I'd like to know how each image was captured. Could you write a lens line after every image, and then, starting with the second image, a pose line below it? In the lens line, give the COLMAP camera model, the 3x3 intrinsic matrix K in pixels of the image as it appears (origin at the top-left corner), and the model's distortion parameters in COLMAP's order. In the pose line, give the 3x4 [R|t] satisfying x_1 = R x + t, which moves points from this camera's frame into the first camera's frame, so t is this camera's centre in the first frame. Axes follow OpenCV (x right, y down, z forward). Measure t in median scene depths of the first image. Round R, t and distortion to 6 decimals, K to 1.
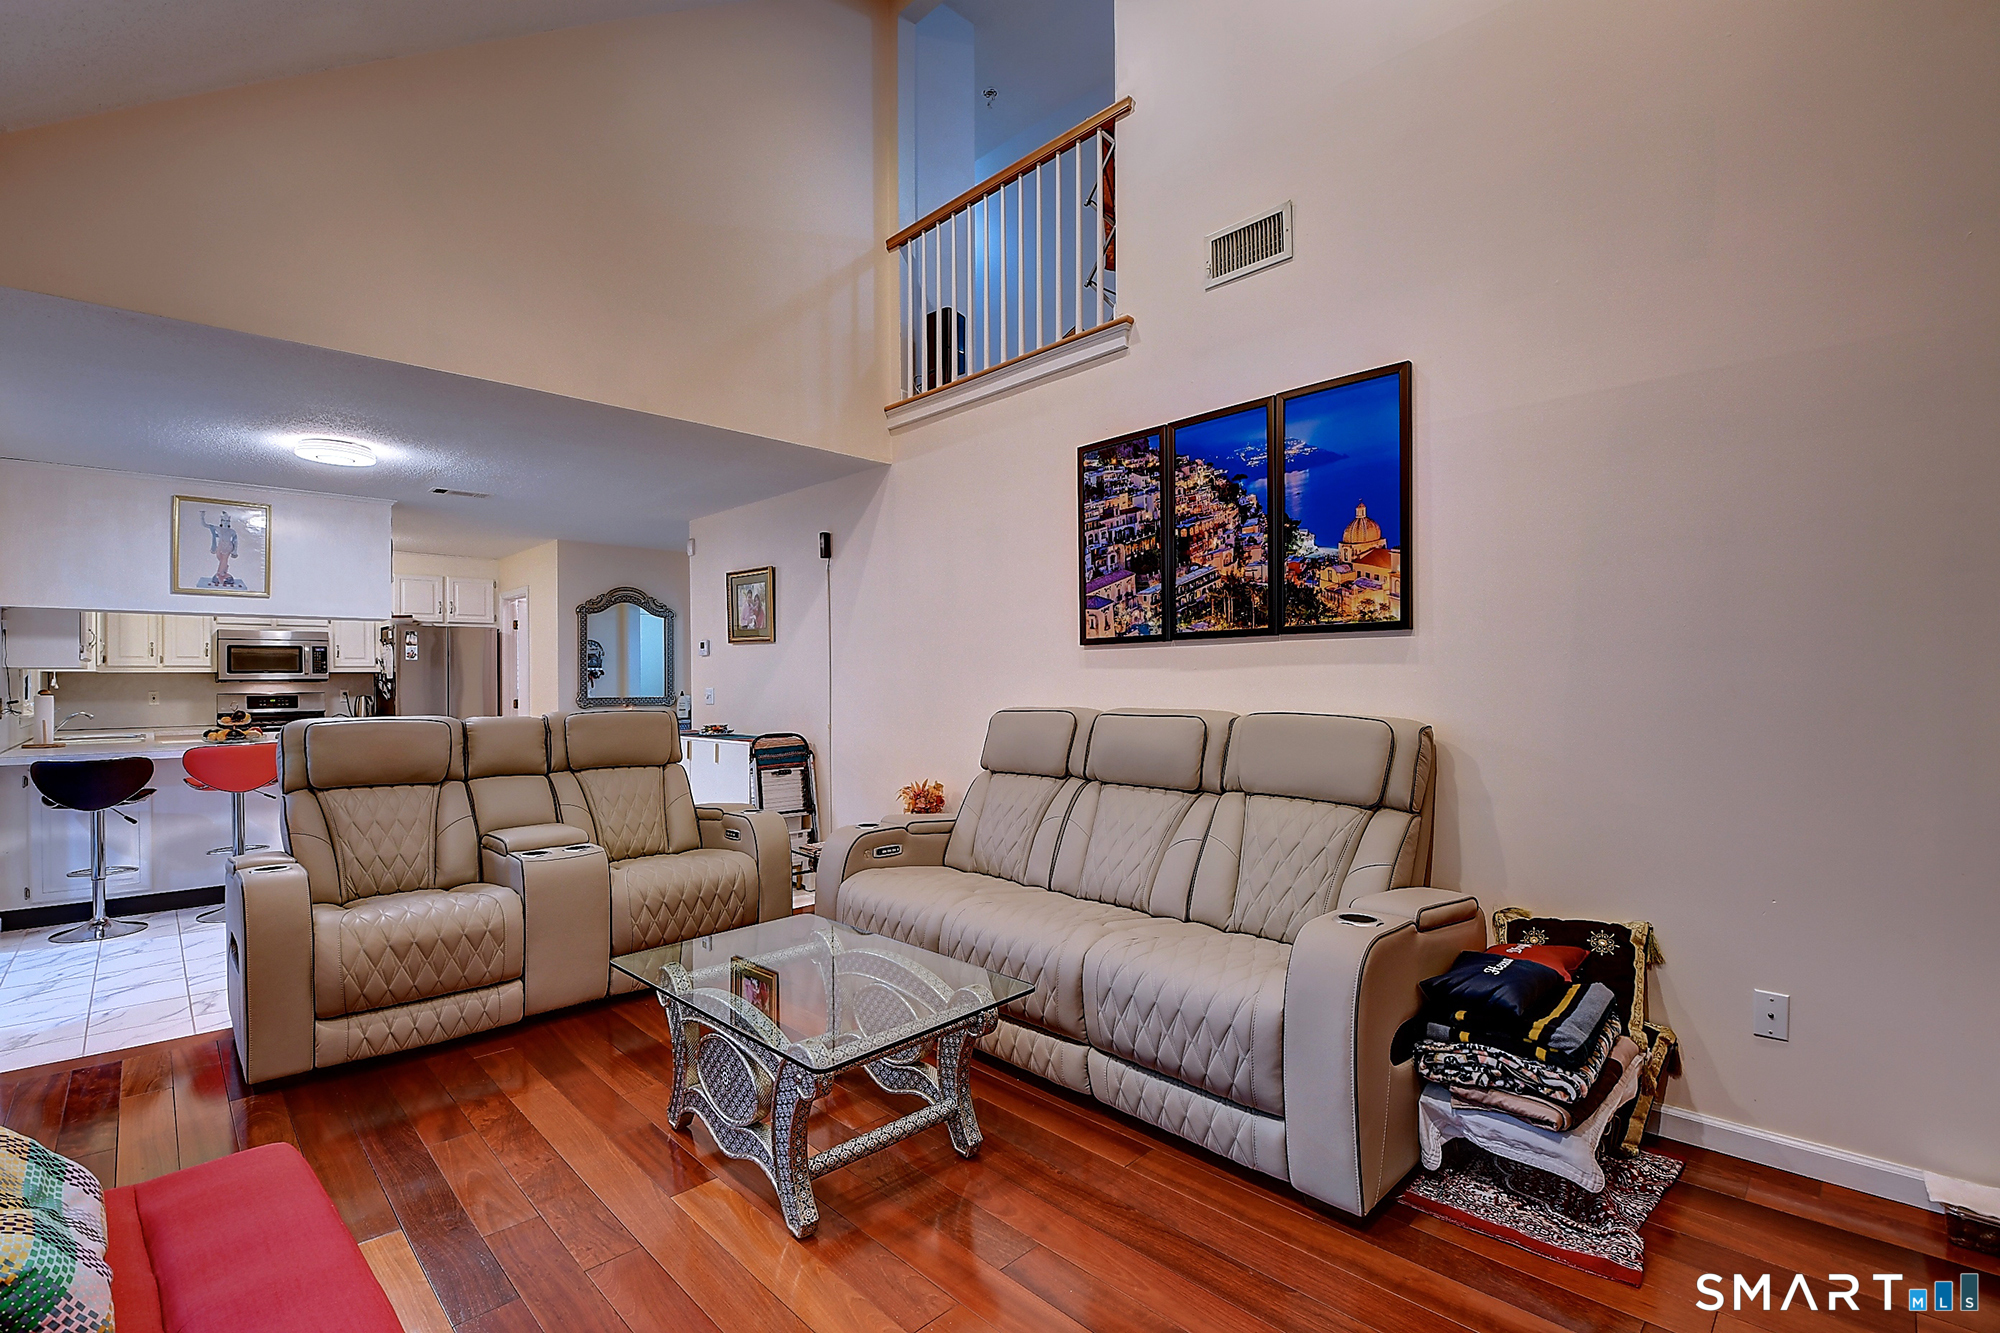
lens RADIAL K [[883.4, 0, 974.3], [0, 883.4, 674.0], [0, 0, 1]] dist [-0.000907, -0.000363]
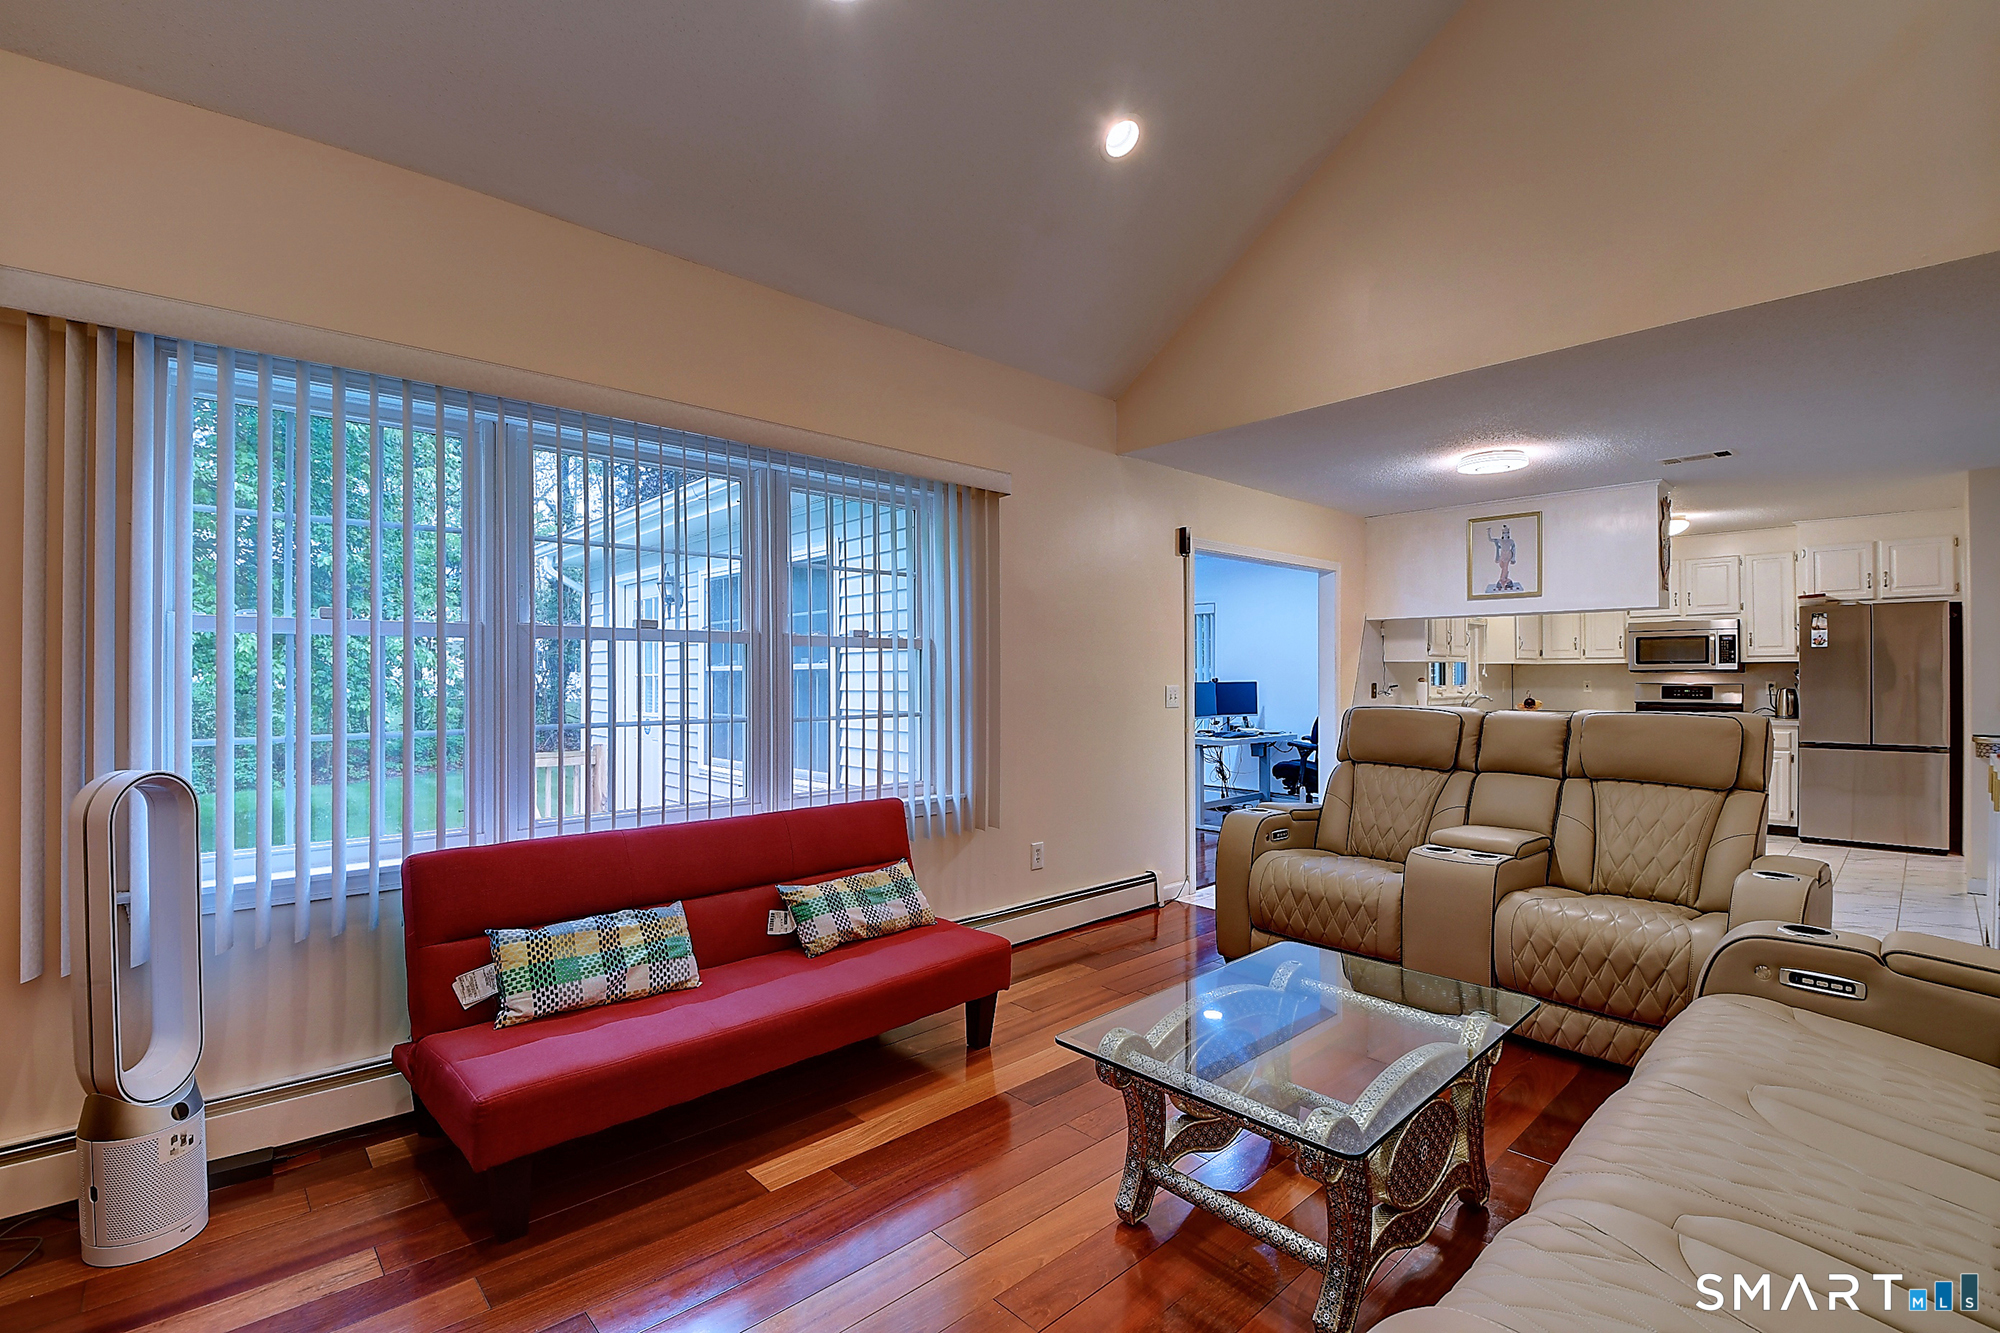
lens RADIAL K [[883.4, 0, 974.3], [0, 883.4, 674.0], [0, 0, 1]] dist [-0.000907, -0.000363]
pose [[-0.014986, 0.008359, -0.999853, 0.214014], [0.004847, 0.999954, 0.008288, -0.001479], [0.999876, -0.004722, -0.015026, 0.215964]]
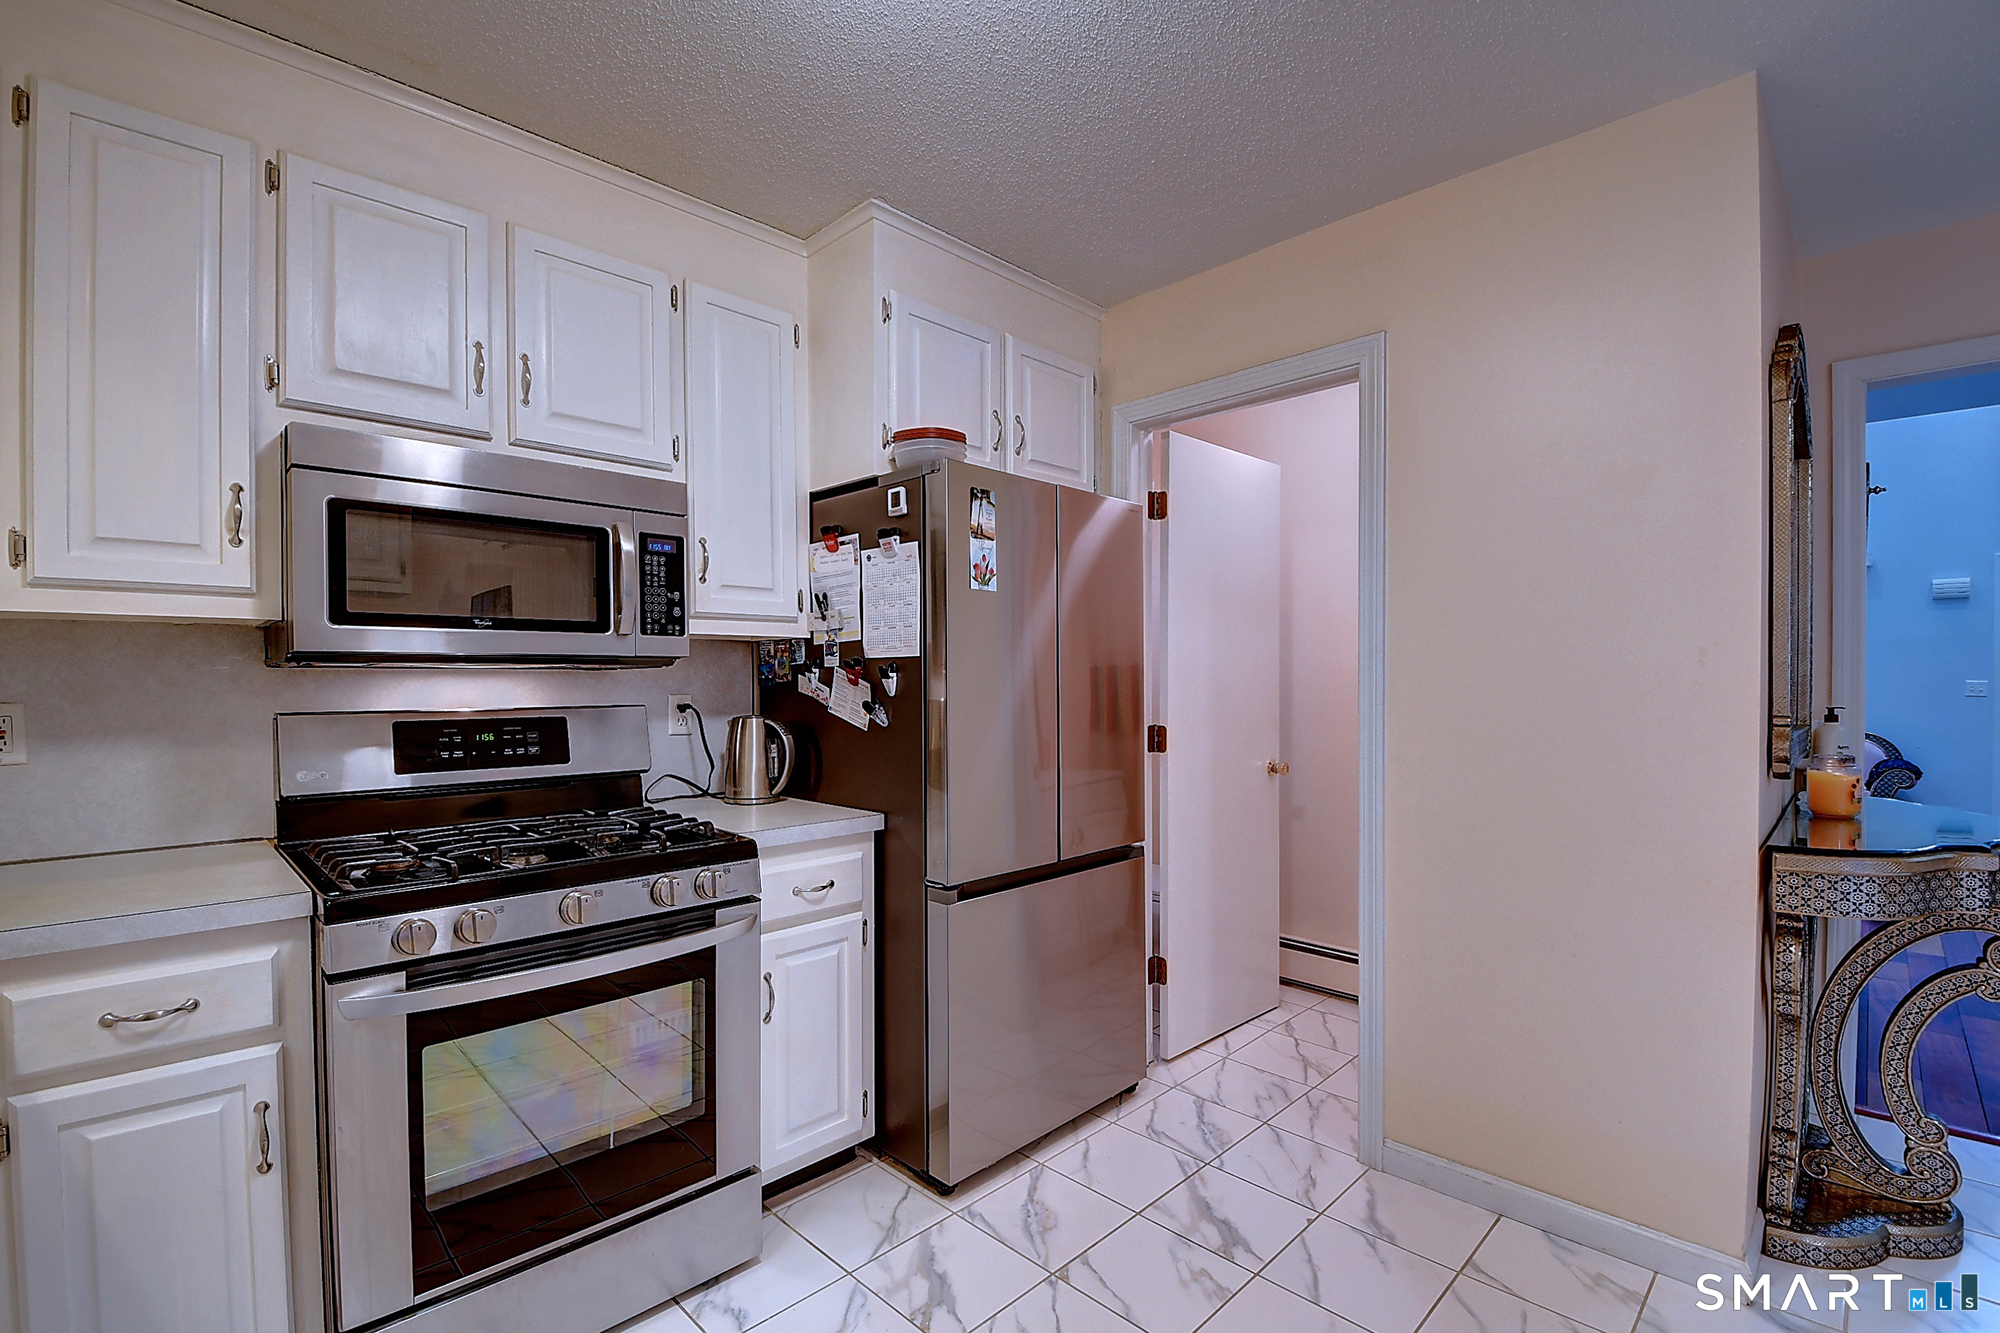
lens RADIAL K [[883.4, 0, 974.3], [0, 883.4, 674.0], [0, 0, 1]] dist [-0.000907, -0.000363]
pose [[0.999803, 0.010860, 0.016636, -0.664570], [-0.011080, 0.999851, 0.013225, 0.006133], [-0.016490, -0.013407, 0.999774, 0.749539]]
